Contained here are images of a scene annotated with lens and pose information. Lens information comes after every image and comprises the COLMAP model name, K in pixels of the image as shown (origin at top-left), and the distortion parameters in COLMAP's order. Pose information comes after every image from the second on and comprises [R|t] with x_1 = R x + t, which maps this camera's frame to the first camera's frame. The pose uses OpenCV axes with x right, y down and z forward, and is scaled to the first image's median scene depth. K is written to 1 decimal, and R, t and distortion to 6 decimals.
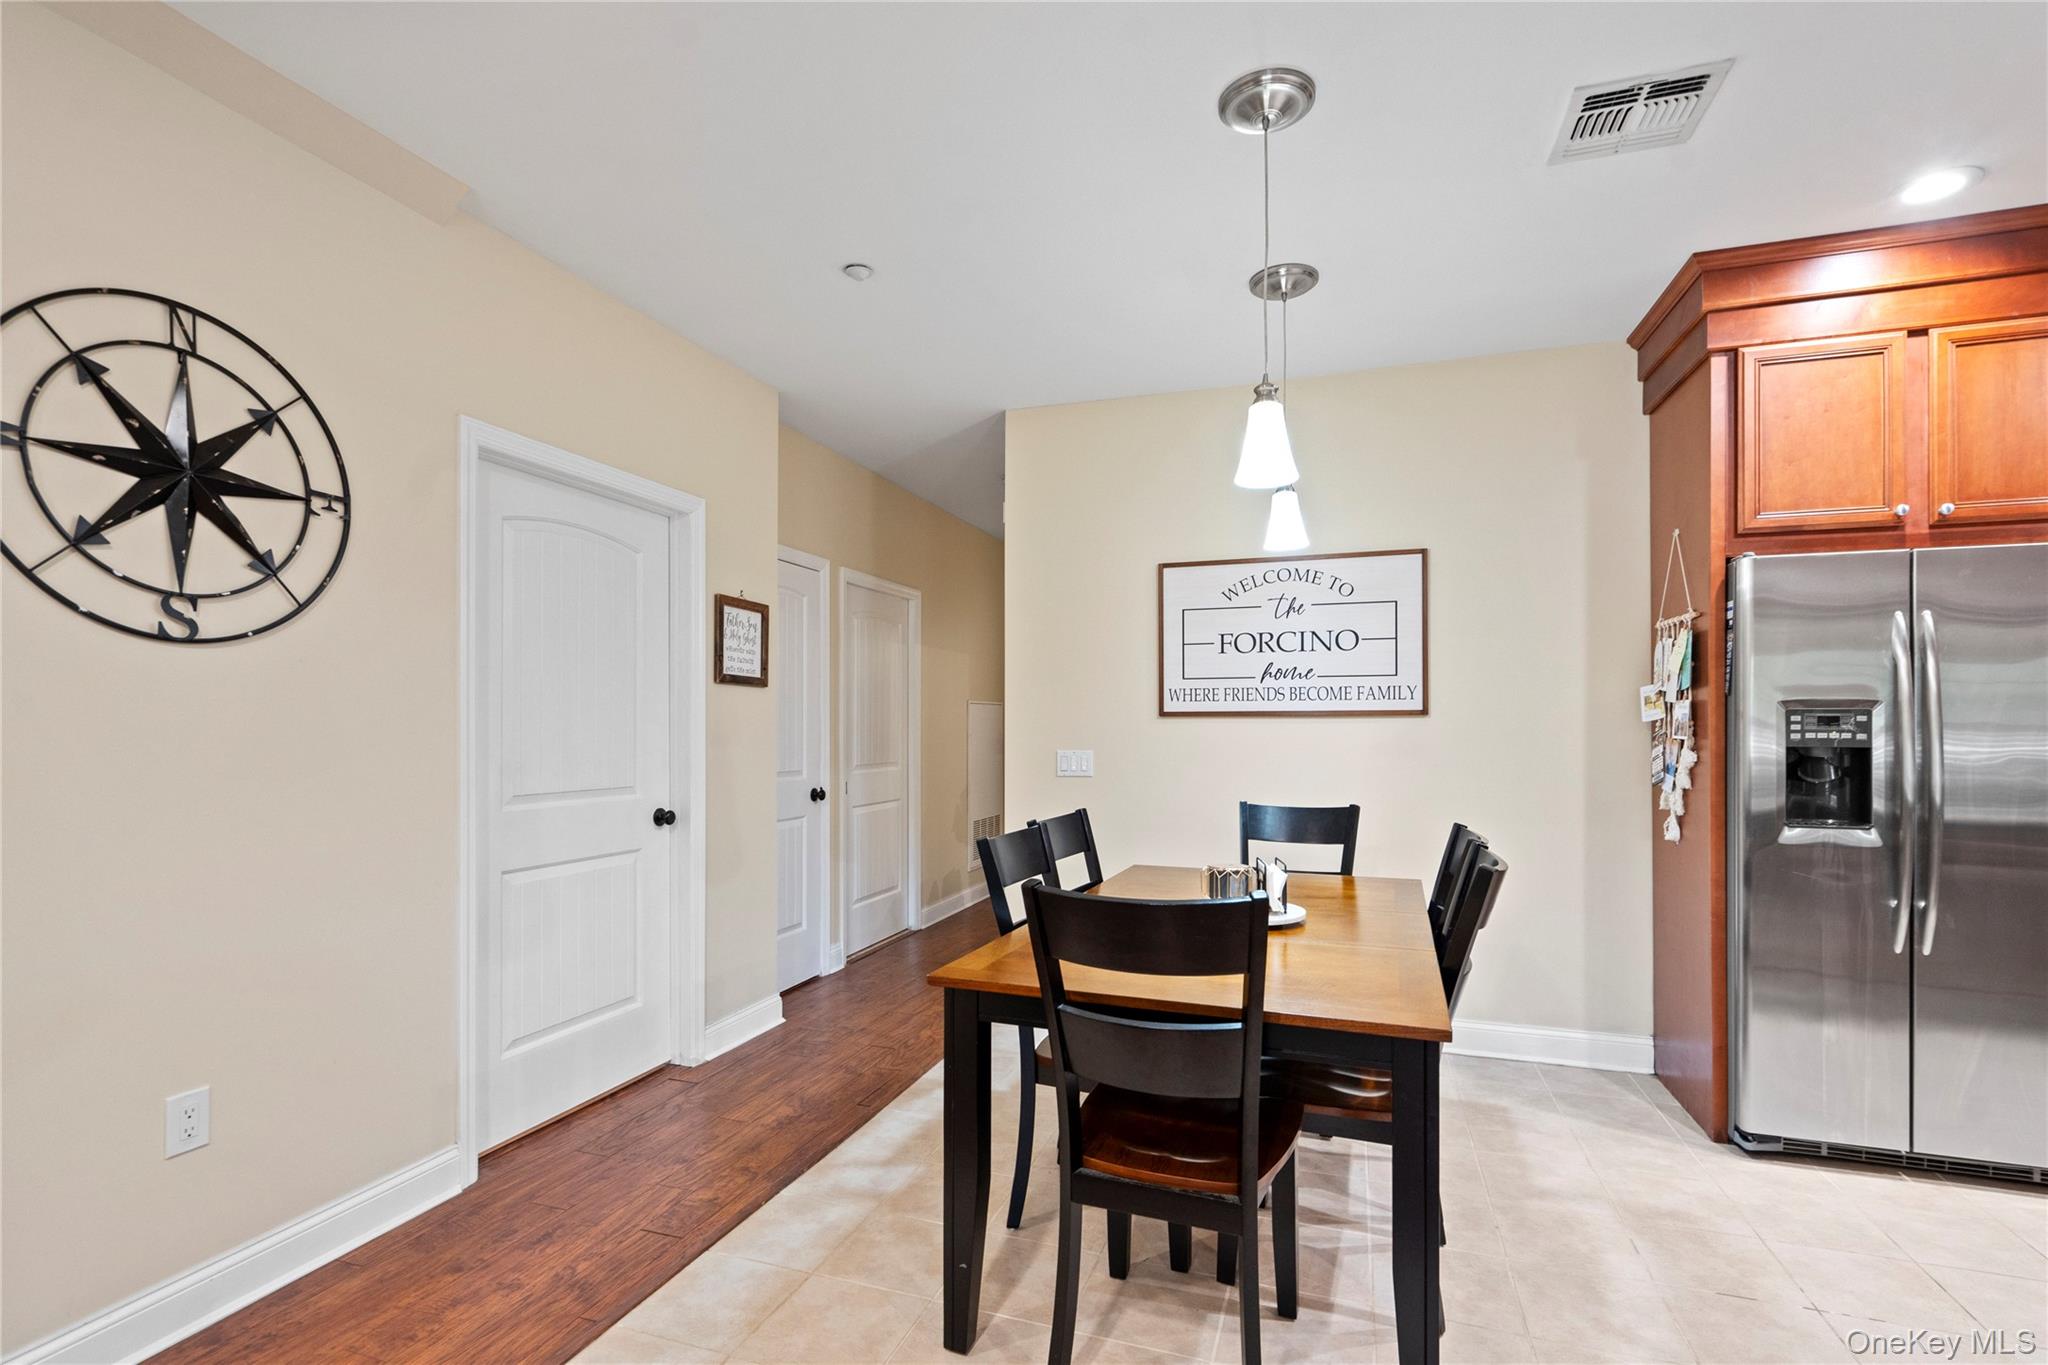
lens RADIAL K [[944.3, 0, 1015.9], [0, 944.3, 724.3], [0, 0, 1]] dist [-0.006300, 0.002814]
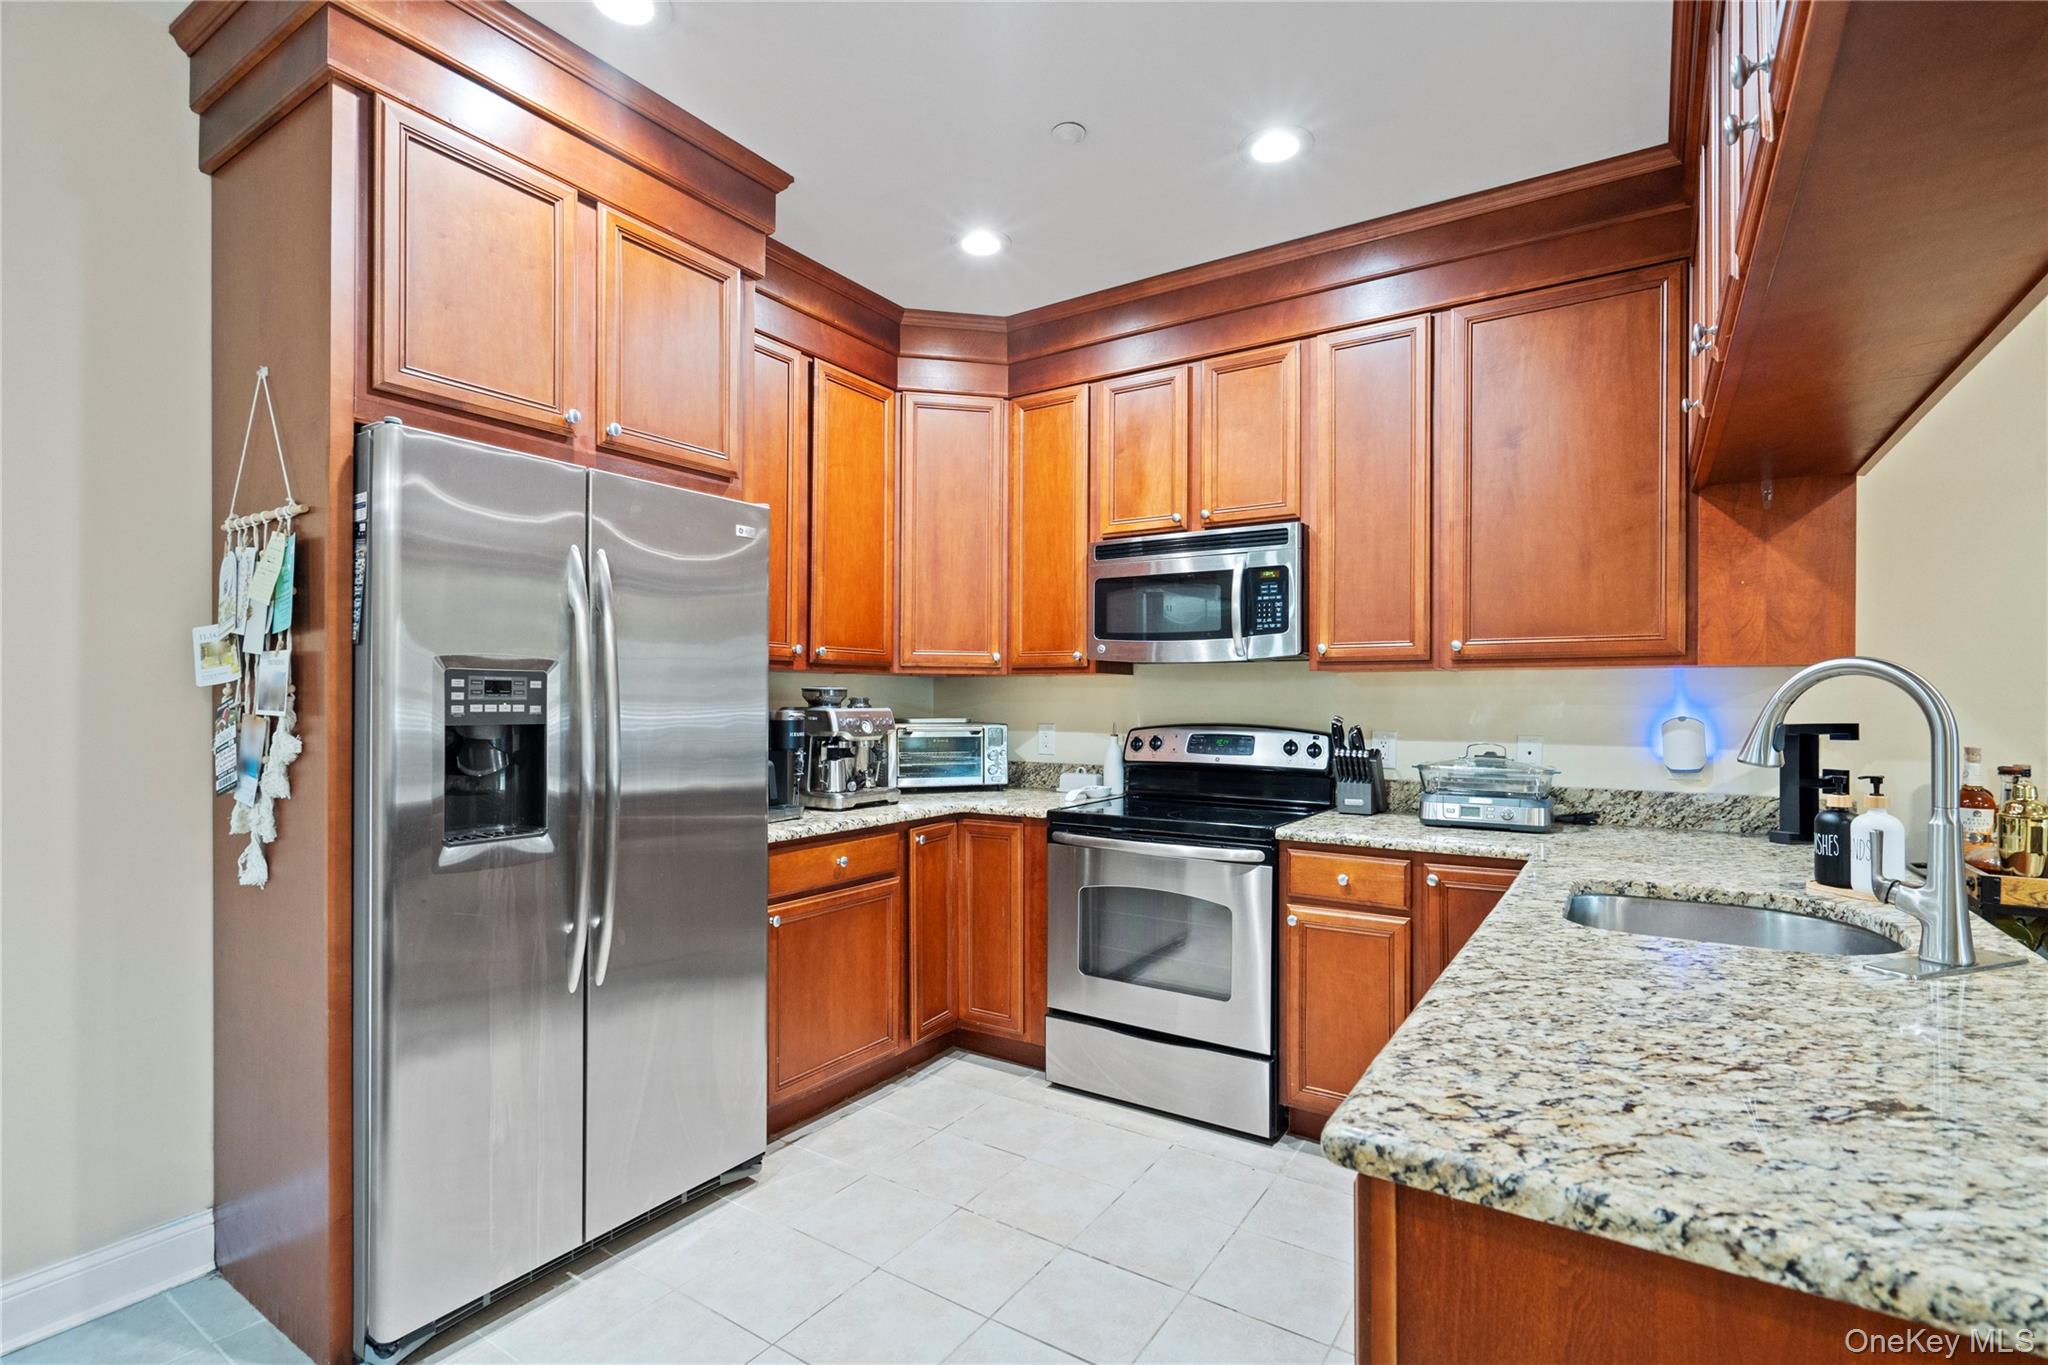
lens RADIAL K [[944.3, 0, 1019.2], [0, 944.3, 699.3], [0, 0, 1]] dist [-0.006300, 0.002814]
pose [[0.245716, 0.000562, 0.969342, 0.271725], [-0.004971, 0.999987, 0.000680, 0.002504], [-0.969329, -0.004985, 0.245716, 0.438988]]
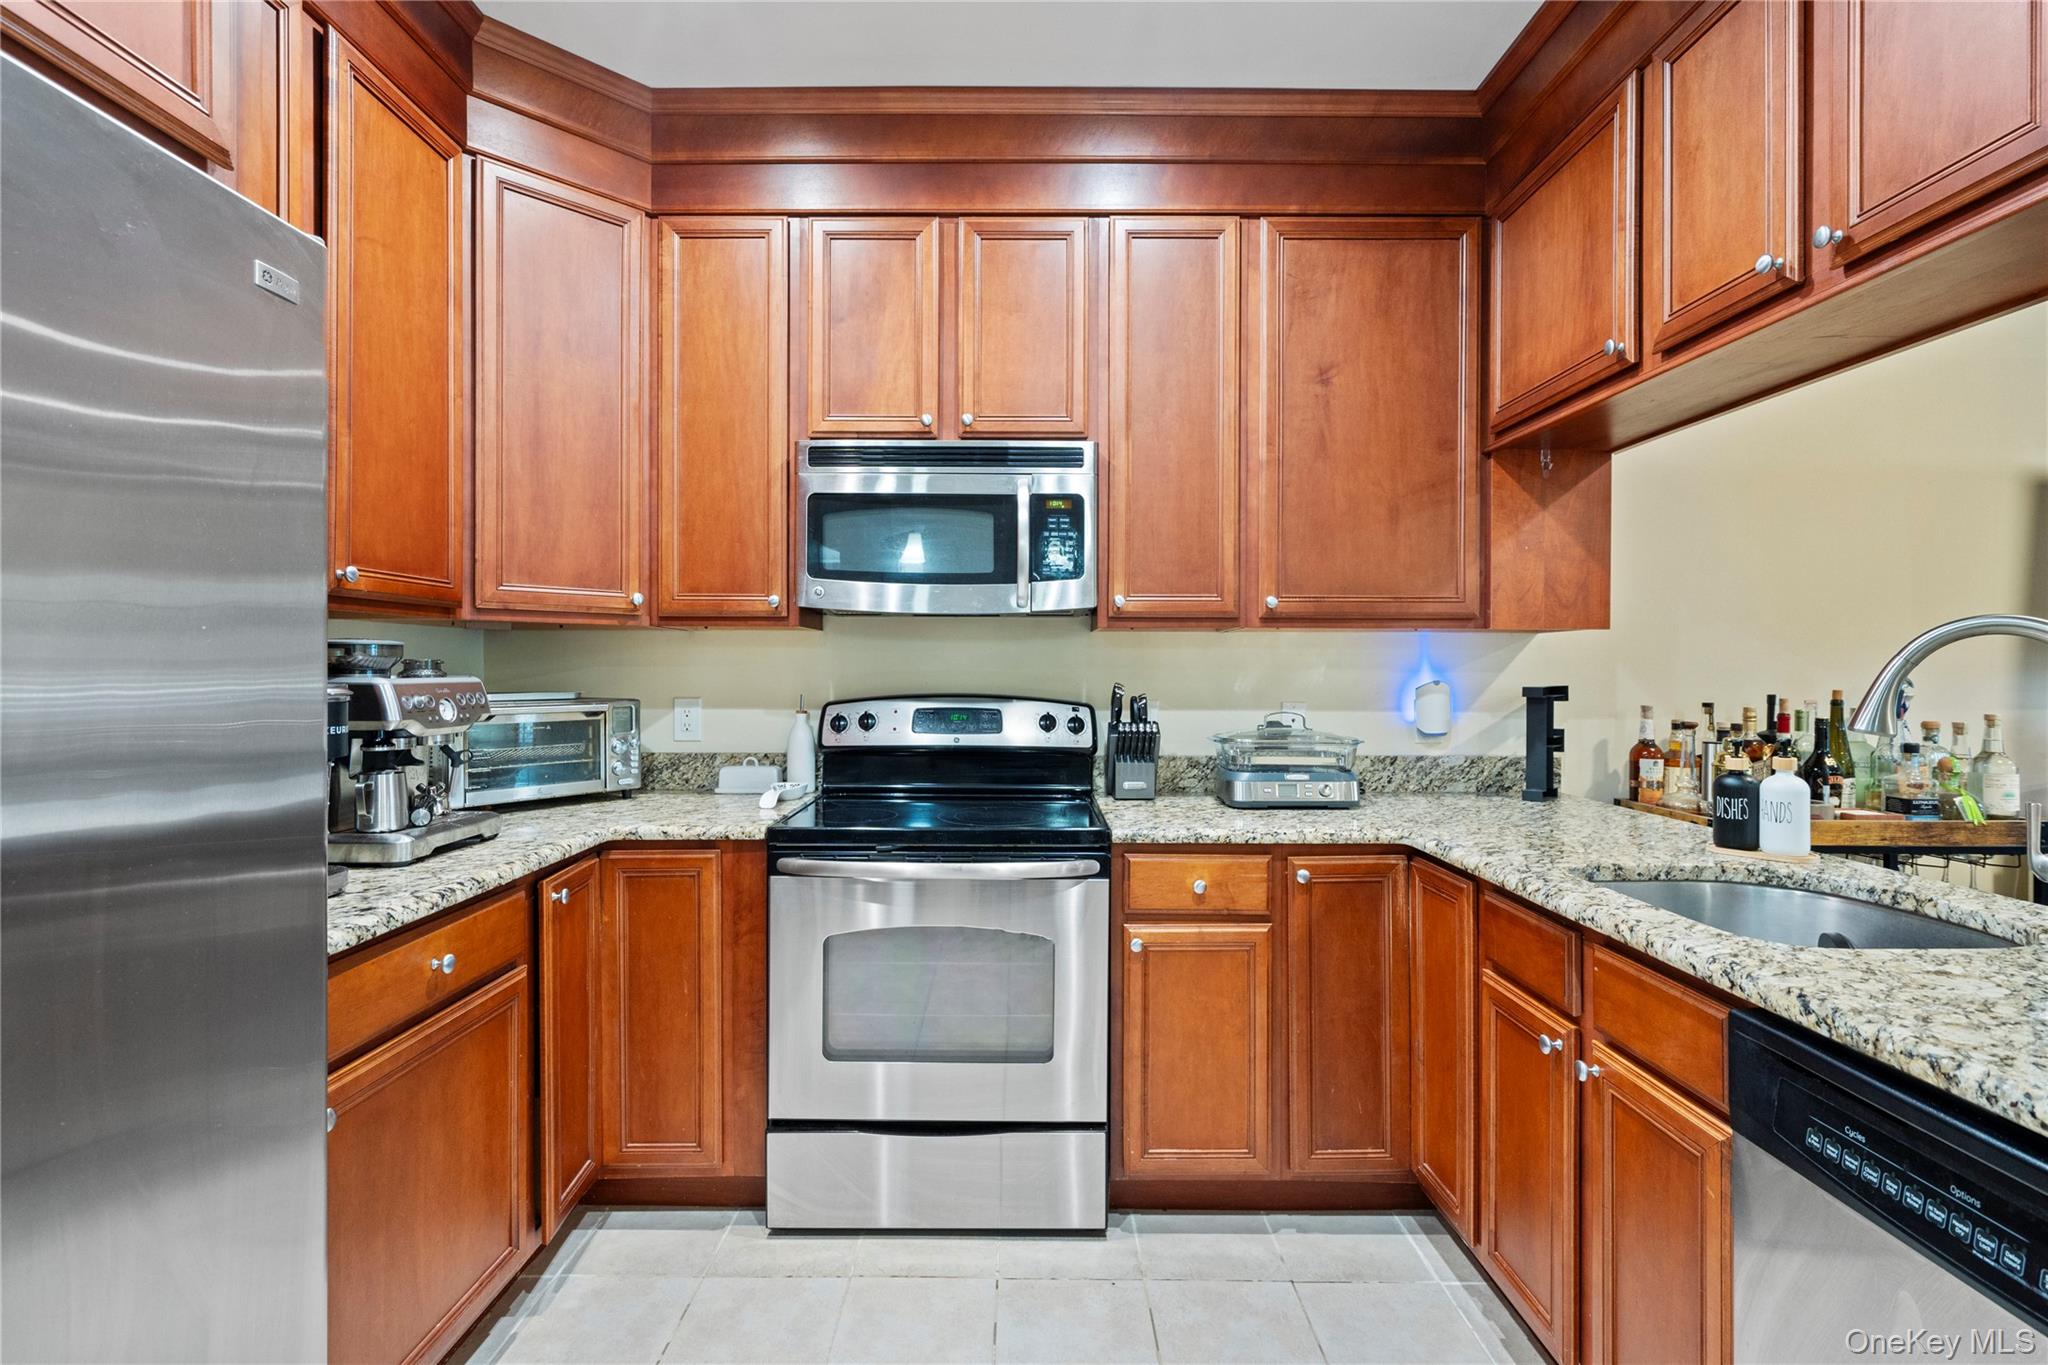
lens RADIAL K [[944.3, 0, 1024.6], [0, 944.3, 676.2], [0, 0, 1]] dist [-0.006300, 0.002814]
pose [[-0.326563, -0.009786, 0.945125, 0.587251], [-0.004202, 0.999952, 0.008901, 0.006238], [-0.945166, -0.001065, -0.326588, 0.731619]]
